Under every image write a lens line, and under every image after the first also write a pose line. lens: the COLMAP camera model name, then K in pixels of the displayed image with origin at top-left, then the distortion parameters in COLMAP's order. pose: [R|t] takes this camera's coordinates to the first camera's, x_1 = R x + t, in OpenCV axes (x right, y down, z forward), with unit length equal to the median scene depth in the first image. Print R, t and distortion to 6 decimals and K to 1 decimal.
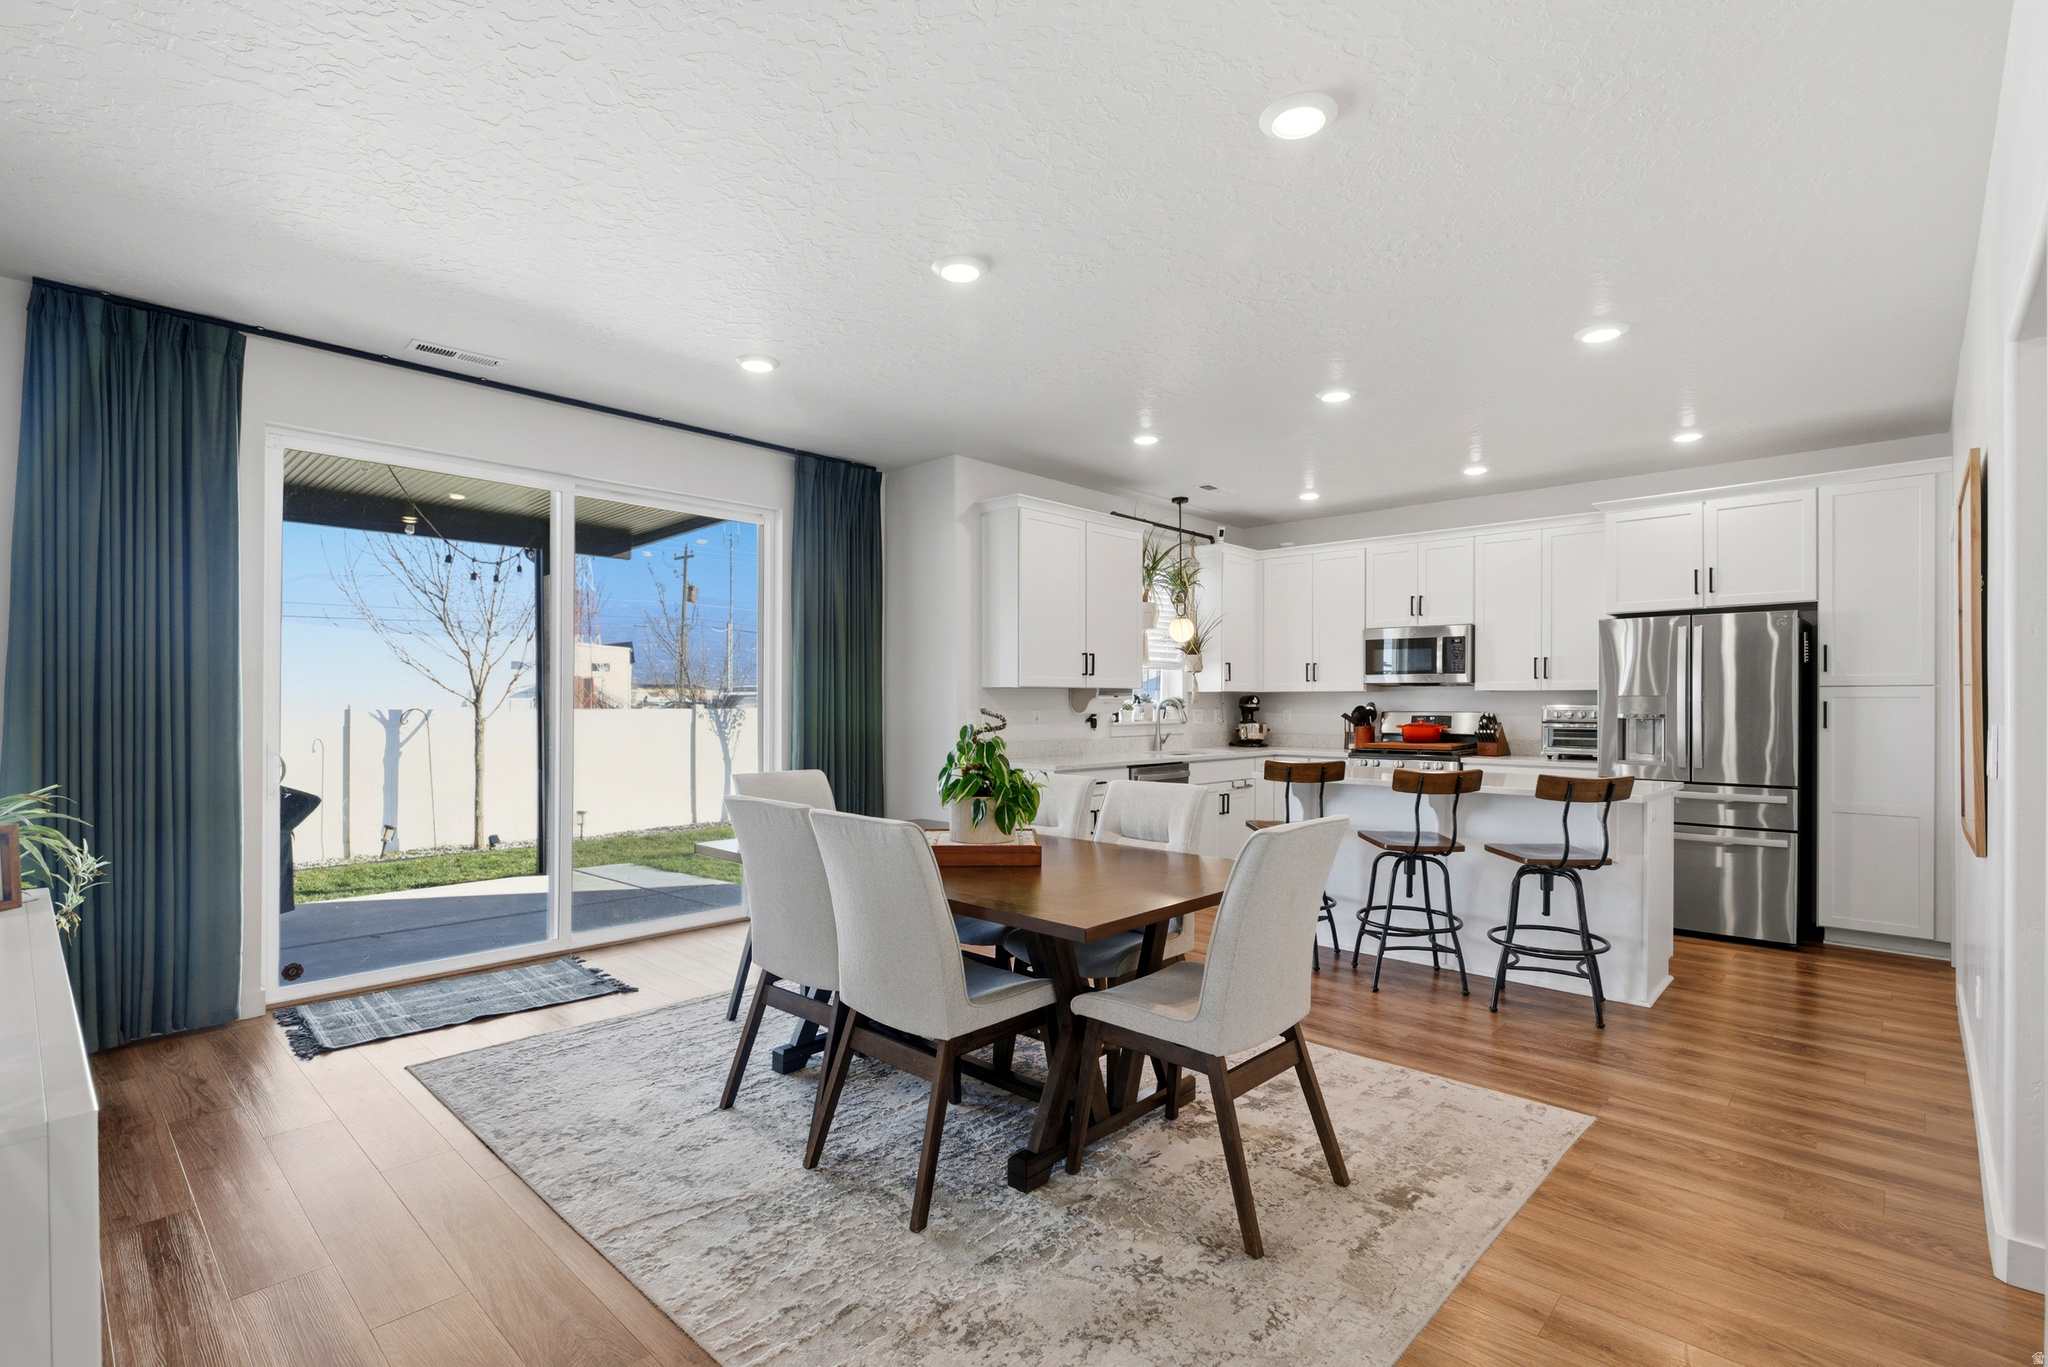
lens RADIAL K [[940.0, 0, 1029.6], [0, 940.0, 702.8], [0, 0, 1]] dist [-0.001977, 0.000604]
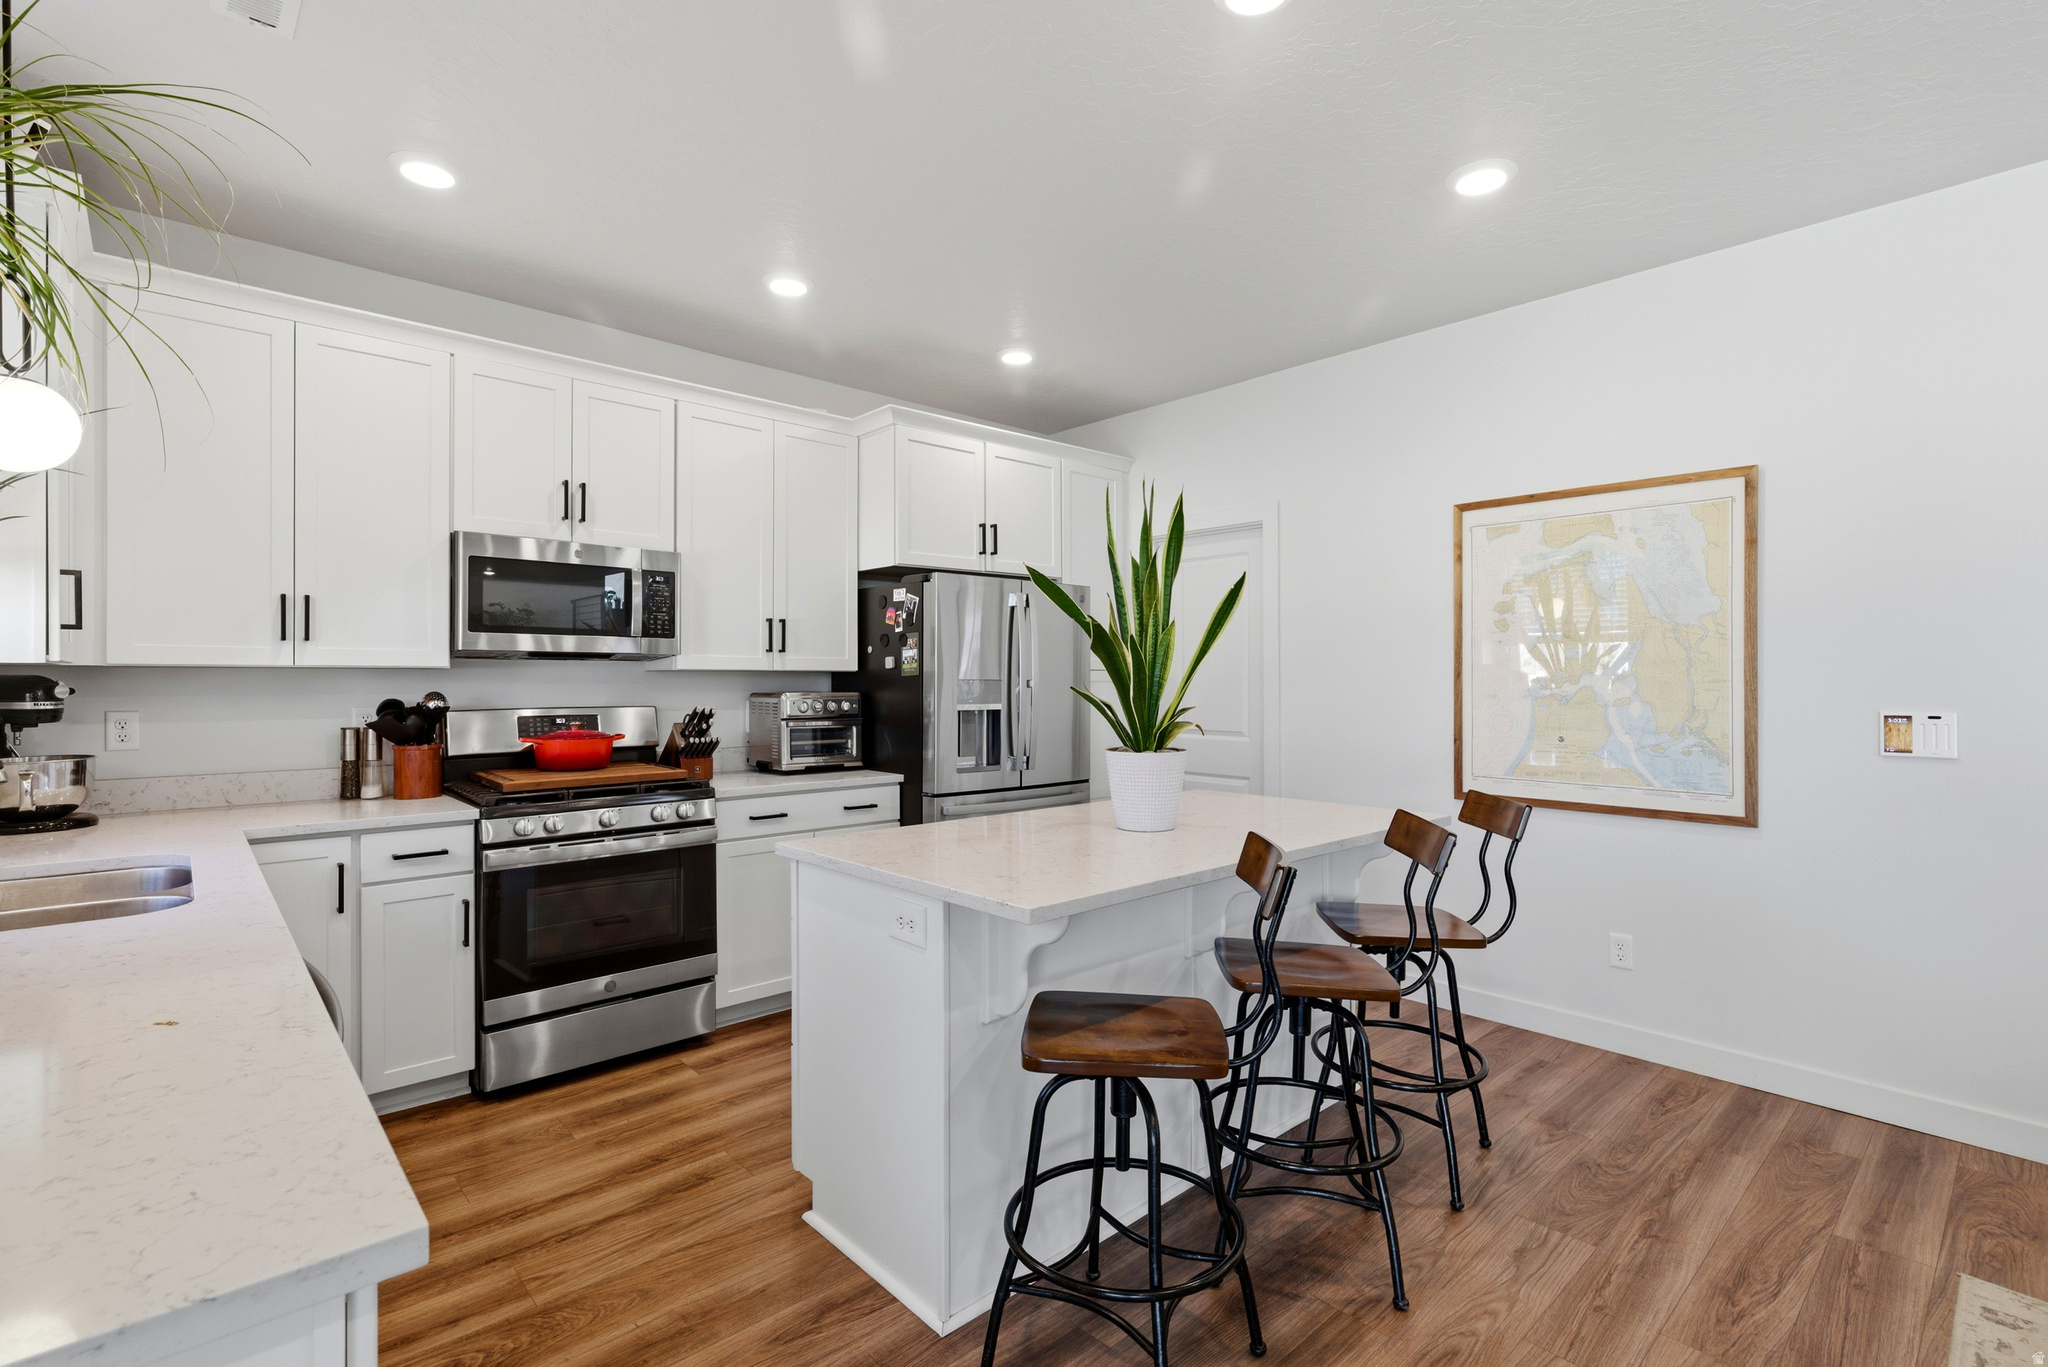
lens RADIAL K [[940.0, 0, 1028.5], [0, 940.0, 680.8], [0, 0, 1]] dist [-0.001977, 0.000604]
pose [[0.082679, -0.003025, 0.996572, -0.074494], [0.001785, 0.999994, 0.002887, -0.007049], [-0.996575, 0.001540, 0.082684, 0.710997]]
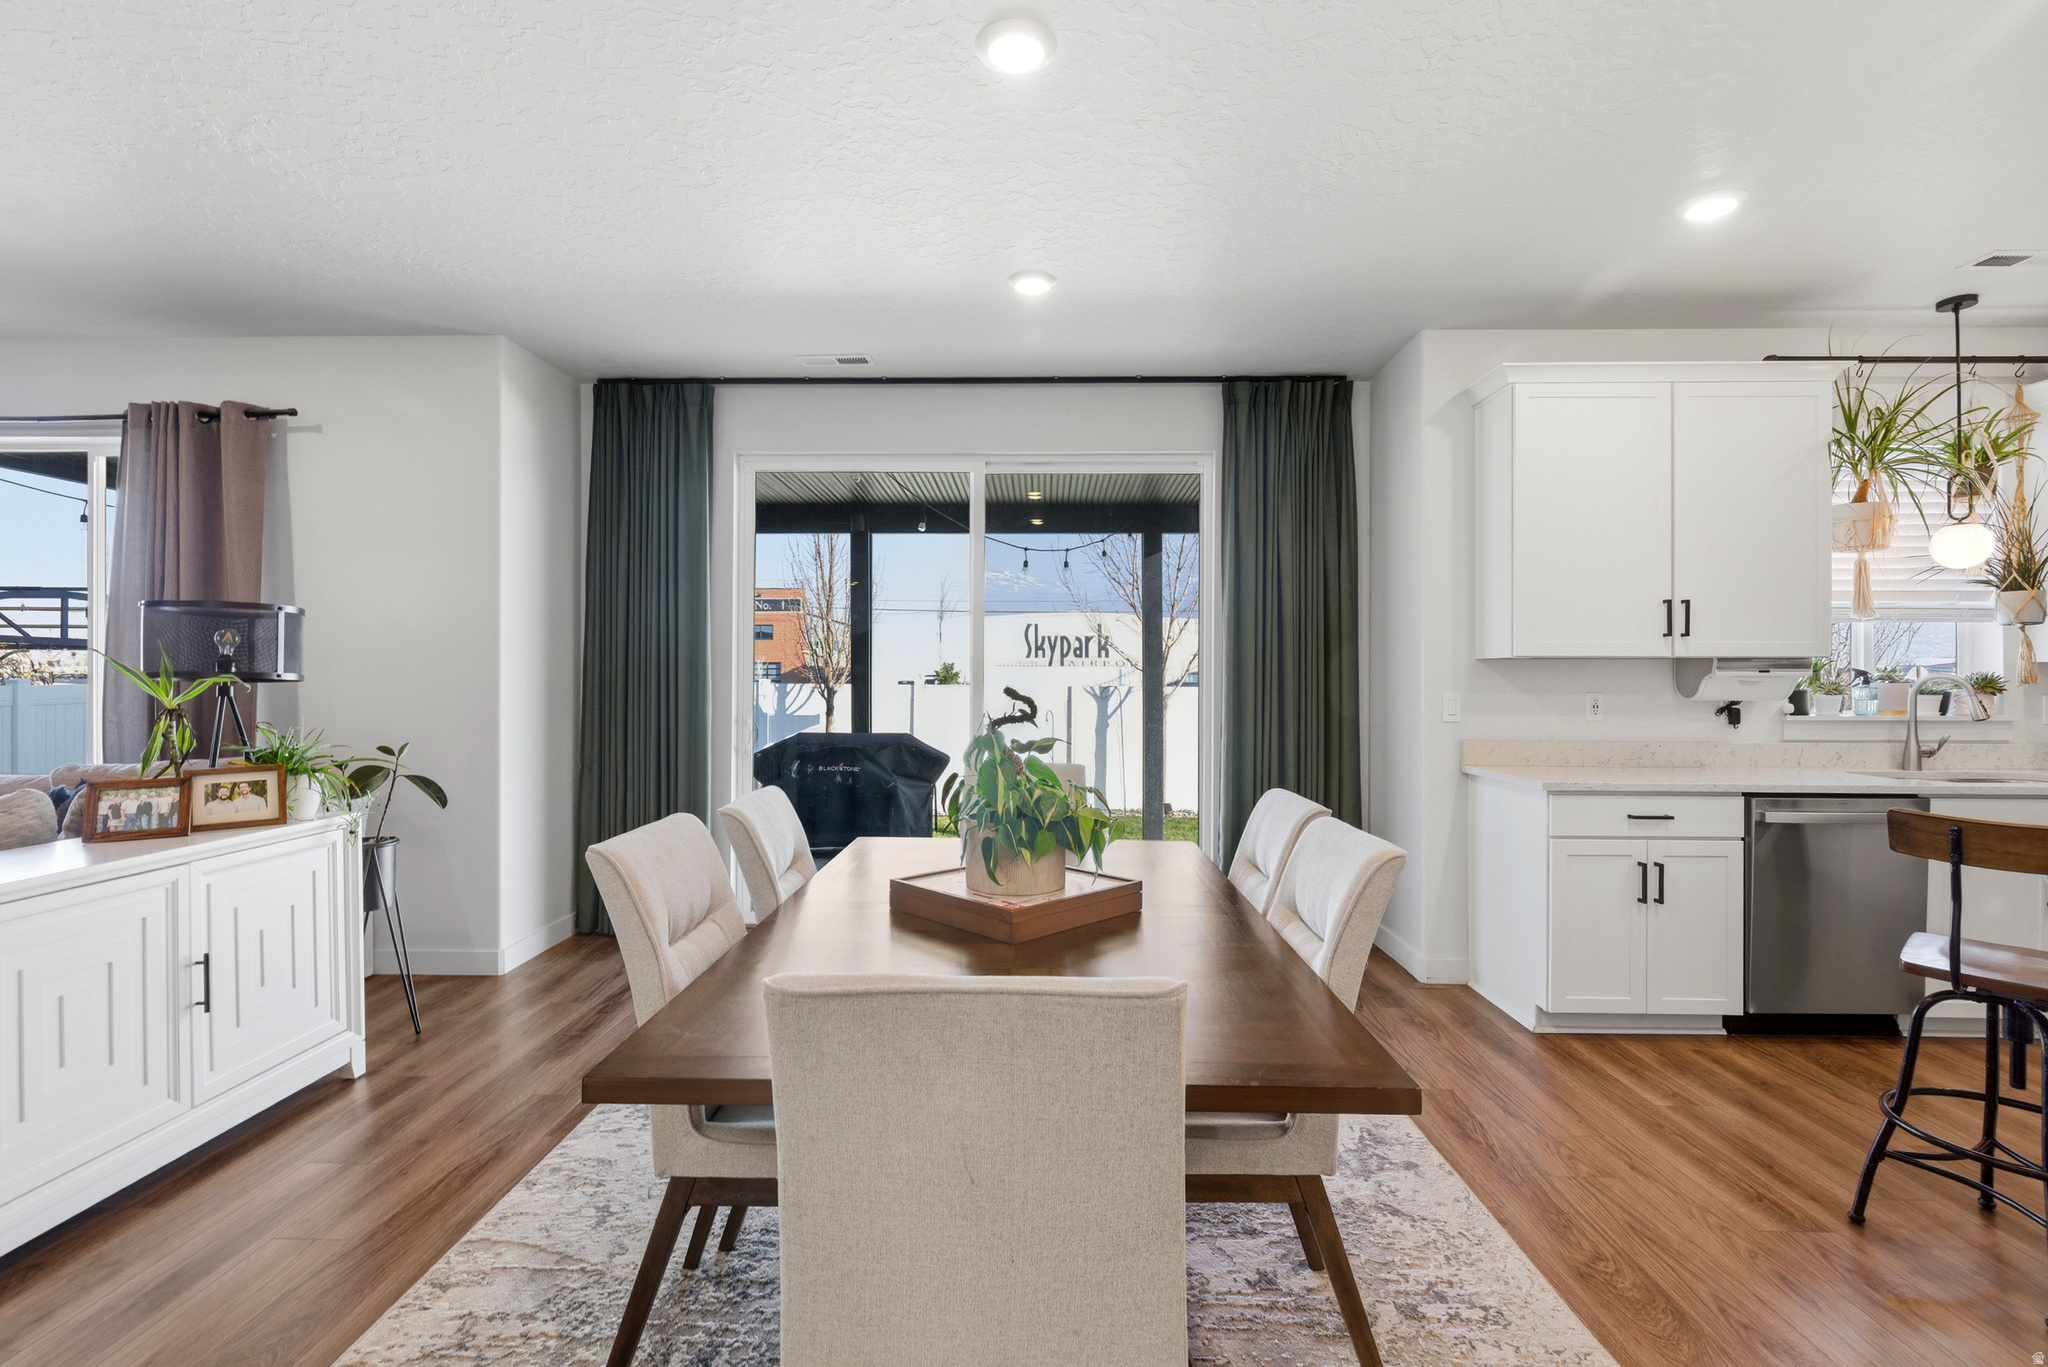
lens RADIAL K [[940.0, 0, 1029.4], [0, 940.0, 674.6], [0, 0, 1]] dist [-0.001977, 0.000604]
pose [[0.668807, -0.002712, -0.743431, 0.207117], [-0.002789, 0.999977, -0.006157, 0.000011], [0.743431, 0.006192, 0.668784, 0.257992]]
